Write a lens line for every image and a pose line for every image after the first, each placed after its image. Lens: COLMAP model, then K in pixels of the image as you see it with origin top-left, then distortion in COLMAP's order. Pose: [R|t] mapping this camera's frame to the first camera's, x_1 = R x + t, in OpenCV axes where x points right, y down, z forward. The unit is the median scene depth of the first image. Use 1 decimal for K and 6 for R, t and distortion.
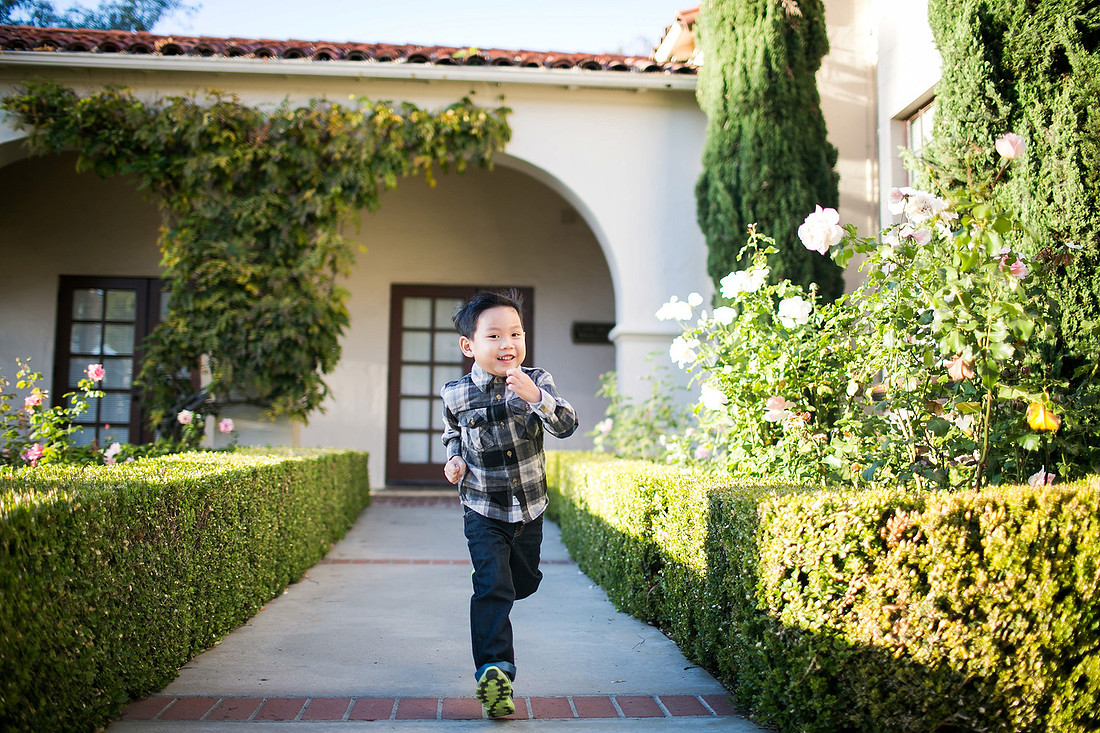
lens RADIAL K [[1096.6, 0, 550.0], [0, 1096.6, 366.5], [0, 0, 1]] dist [-0.122885, 0.252628]
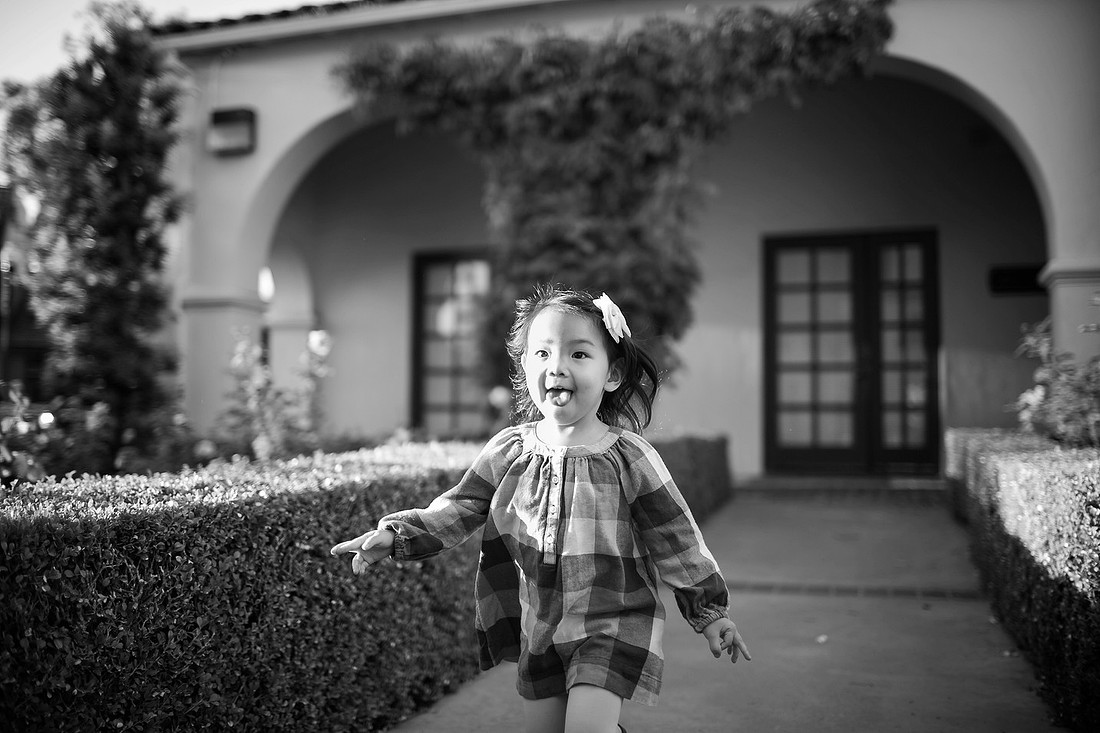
lens RADIAL K [[1096.6, 0, 550.0], [0, 1096.6, 366.5], [0, 0, 1]] dist [-0.122885, 0.252628]
pose [[0.928421, -0.033150, -0.370048, 0.015649], [0.041003, 0.999070, 0.013372, 0.009991], [0.369260, -0.027587, 0.928917, 0.182904]]
